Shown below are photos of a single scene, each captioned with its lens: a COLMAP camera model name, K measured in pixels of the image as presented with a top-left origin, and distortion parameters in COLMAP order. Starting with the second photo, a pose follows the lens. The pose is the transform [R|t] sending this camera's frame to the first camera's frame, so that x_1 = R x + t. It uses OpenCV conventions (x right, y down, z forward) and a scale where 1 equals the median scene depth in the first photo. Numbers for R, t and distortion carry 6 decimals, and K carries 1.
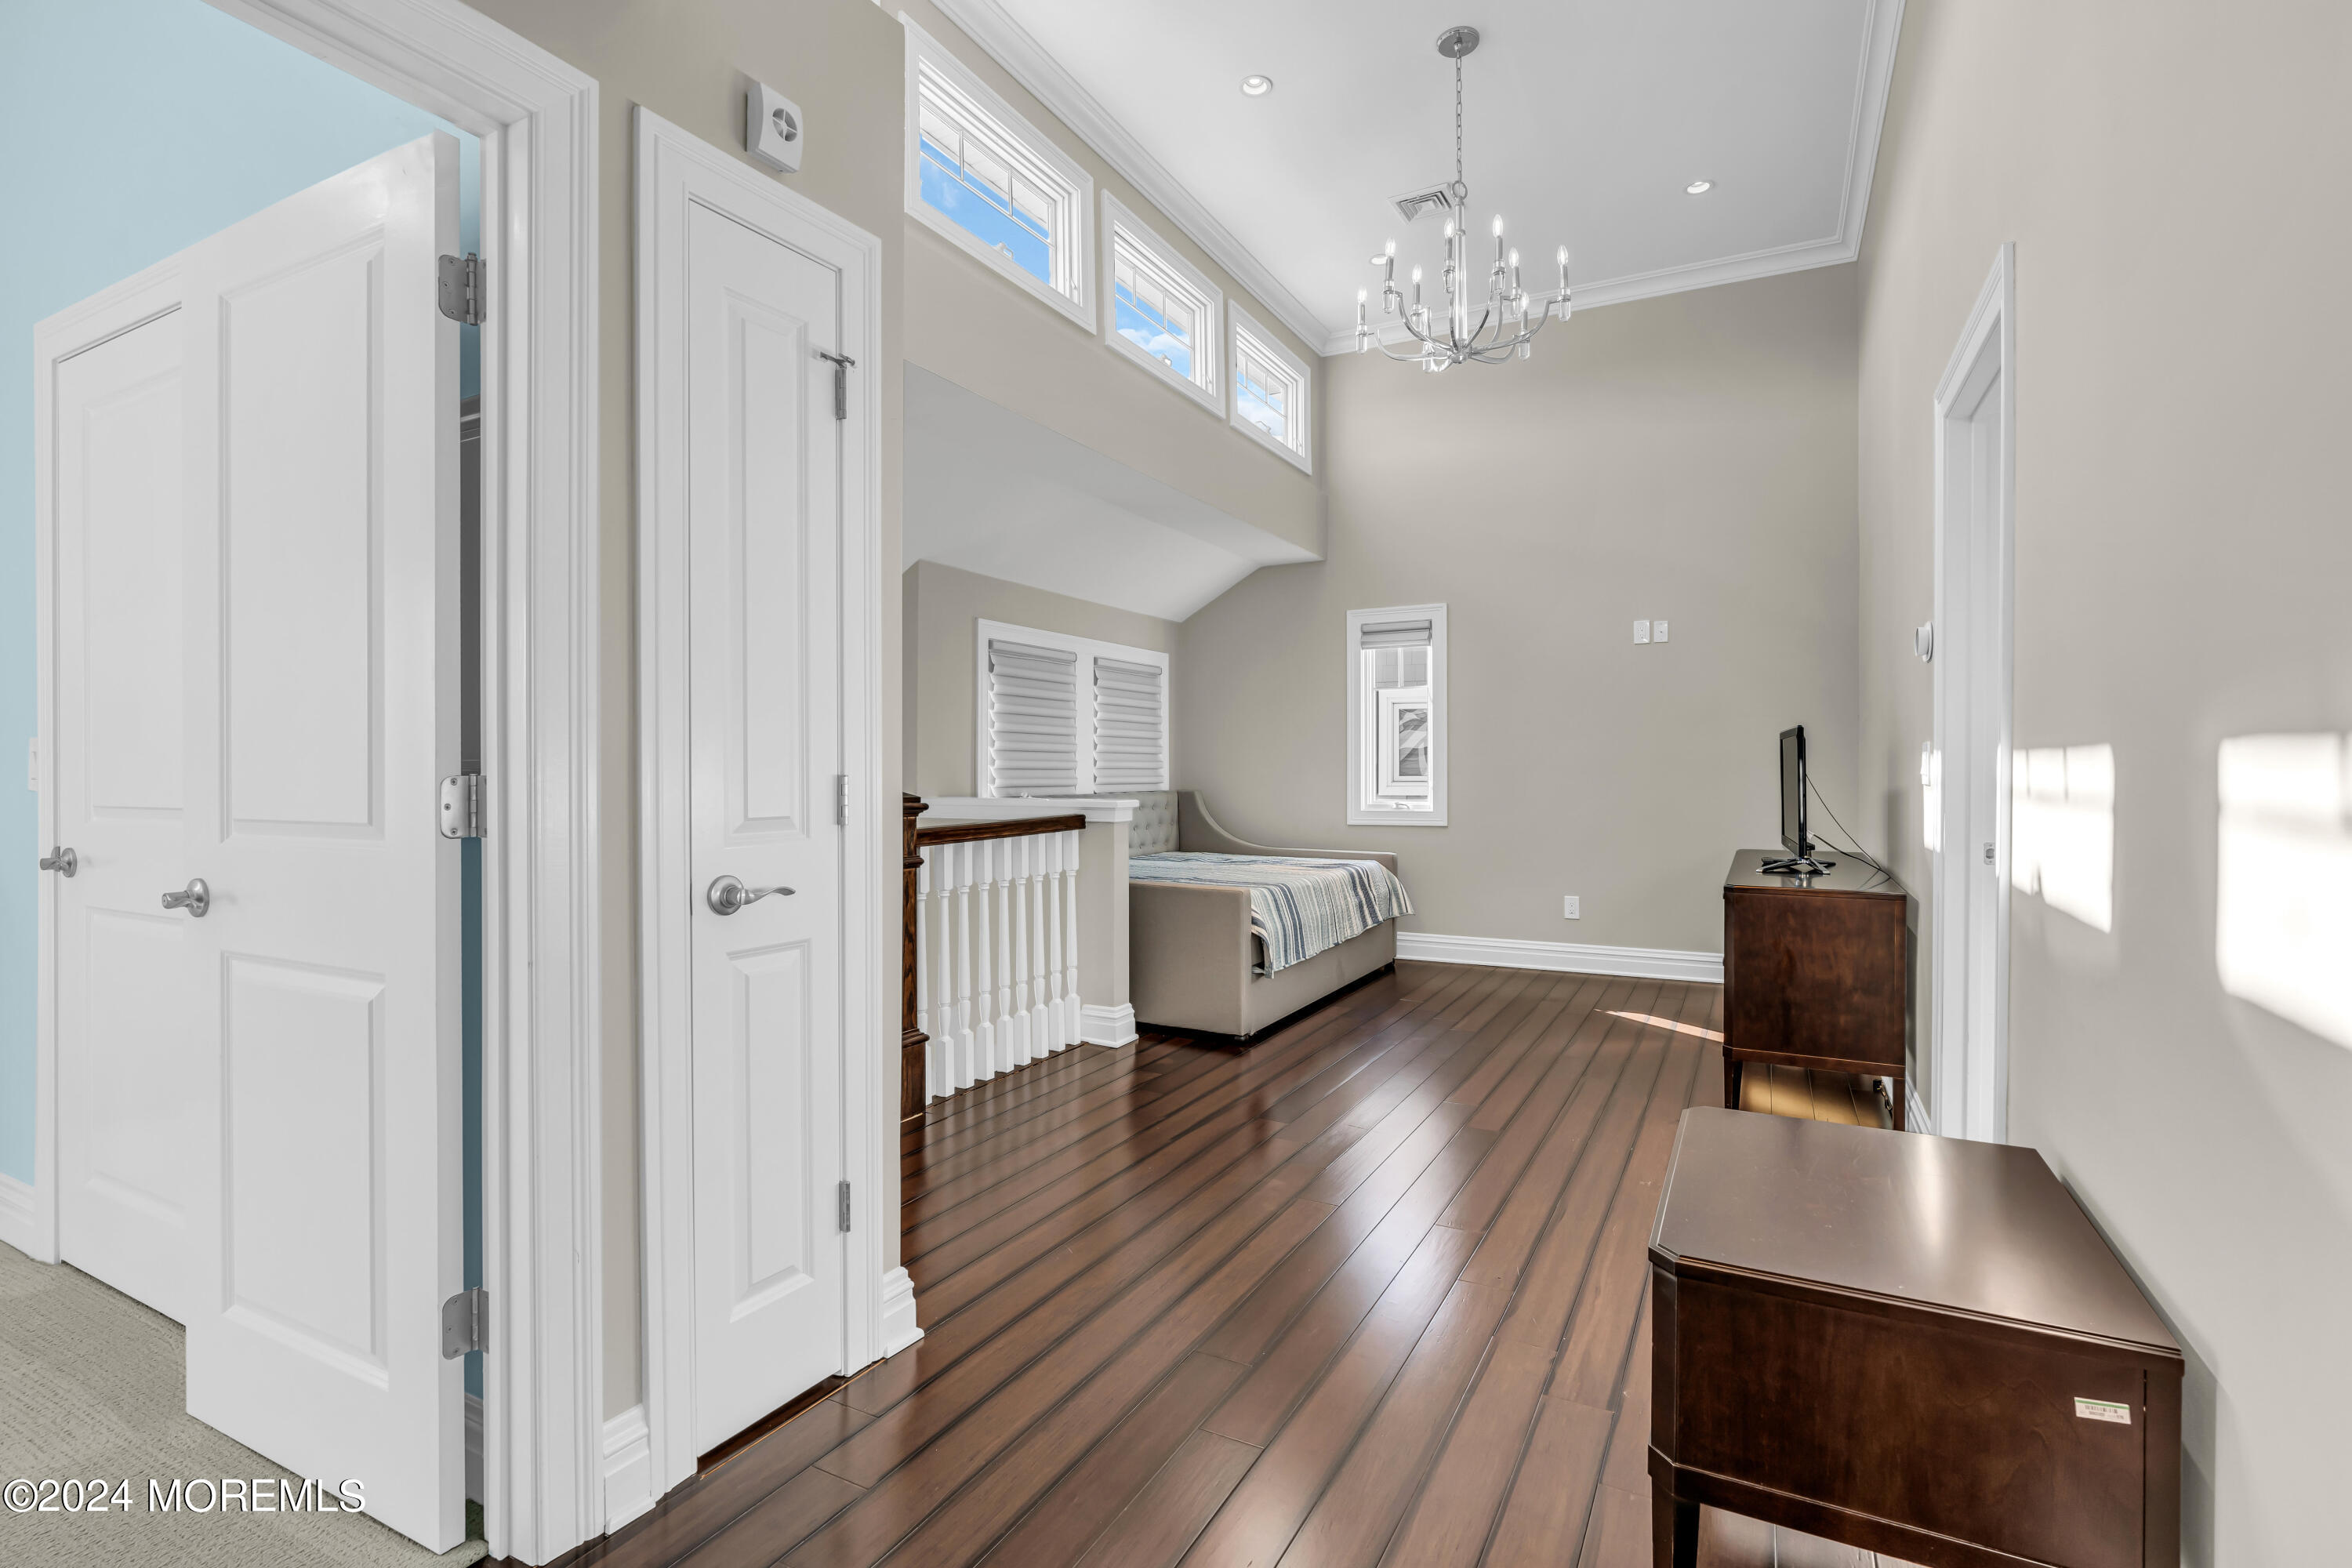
lens RADIAL K [[1069.5, 0, 1155.3], [0, 1069.5, 778.2], [0, 0, 1]] dist [-0.002187, 0.000117]
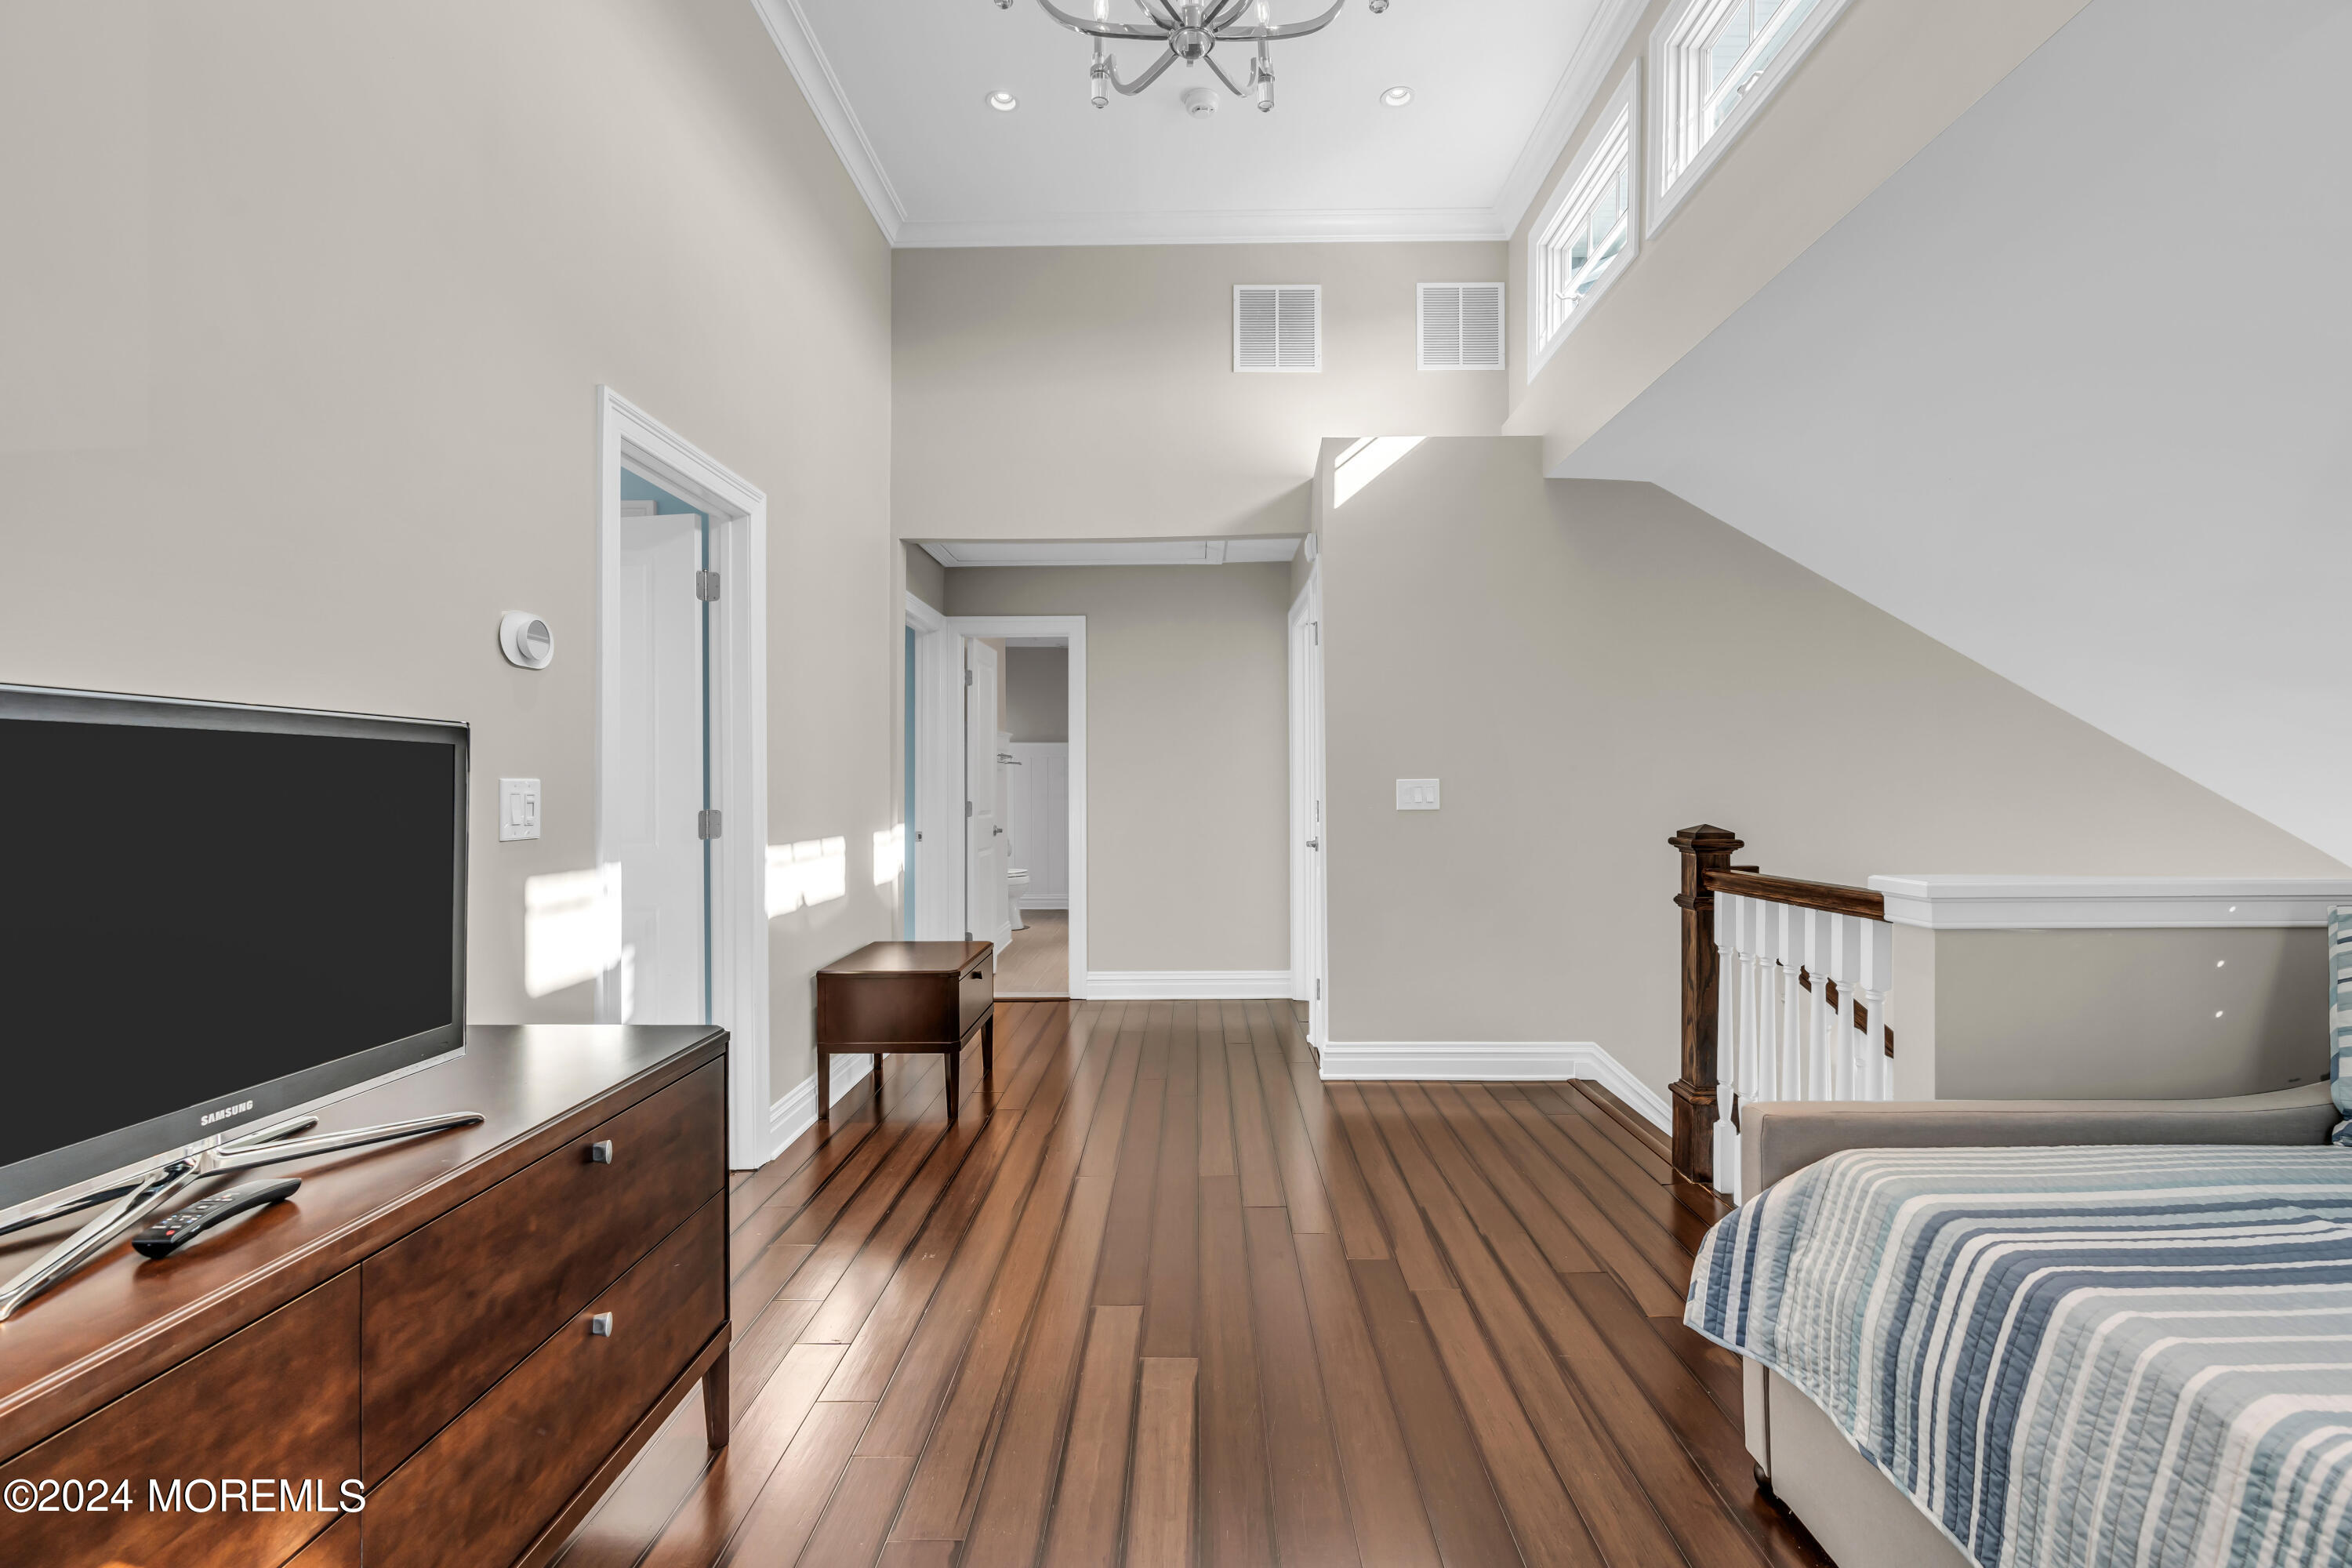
lens RADIAL K [[1069.5, 0, 1182.7], [0, 1069.5, 771.5], [0, 0, 1]] dist [-0.002187, 0.000117]
pose [[-0.865453, 0.003915, -0.500975, 0.559311], [0.004834, 0.999988, -0.000537, -0.031852], [0.500967, -0.002887, -0.865461, 1.440978]]
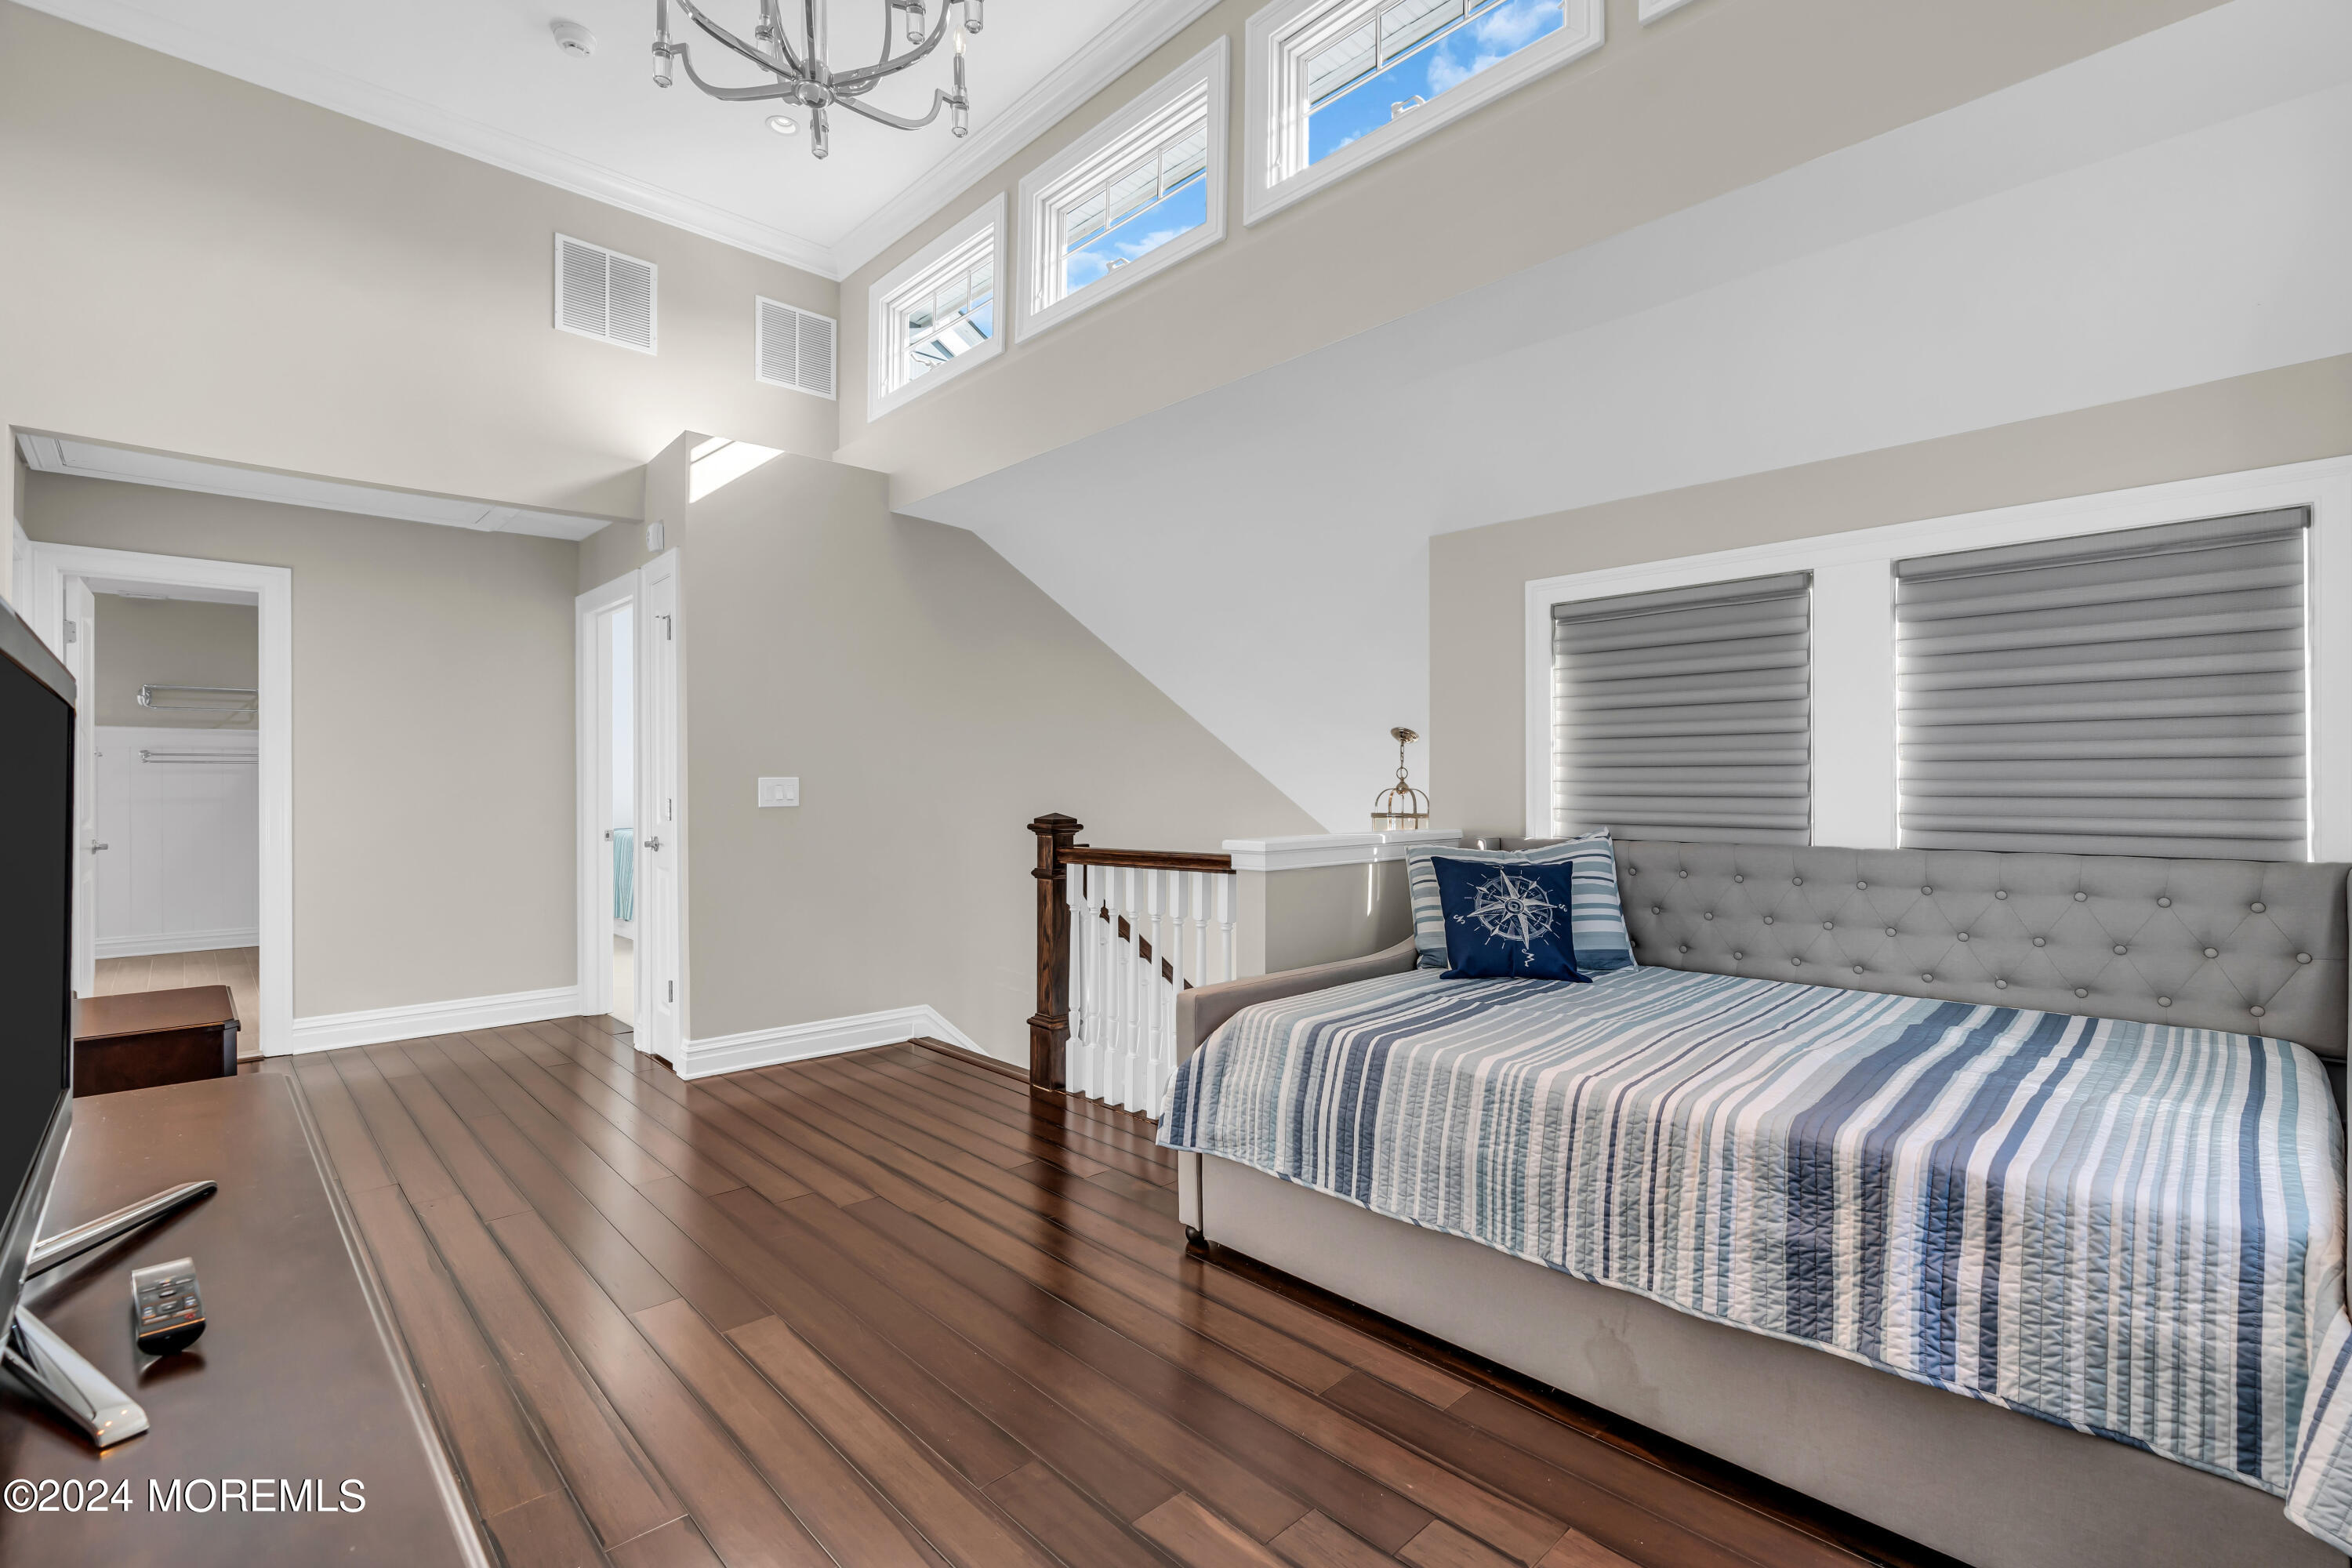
lens RADIAL K [[1048.2, 0, 1173.3], [0, 1048.2, 782.7], [0, 0, 1]] dist [-0.007851, 0.002938]
pose [[-0.278147, 0.006684, -0.960515, 0.767917], [-0.004114, 0.999958, 0.008150, -0.028734], [0.960530, 0.006218, -0.278108, 1.331540]]
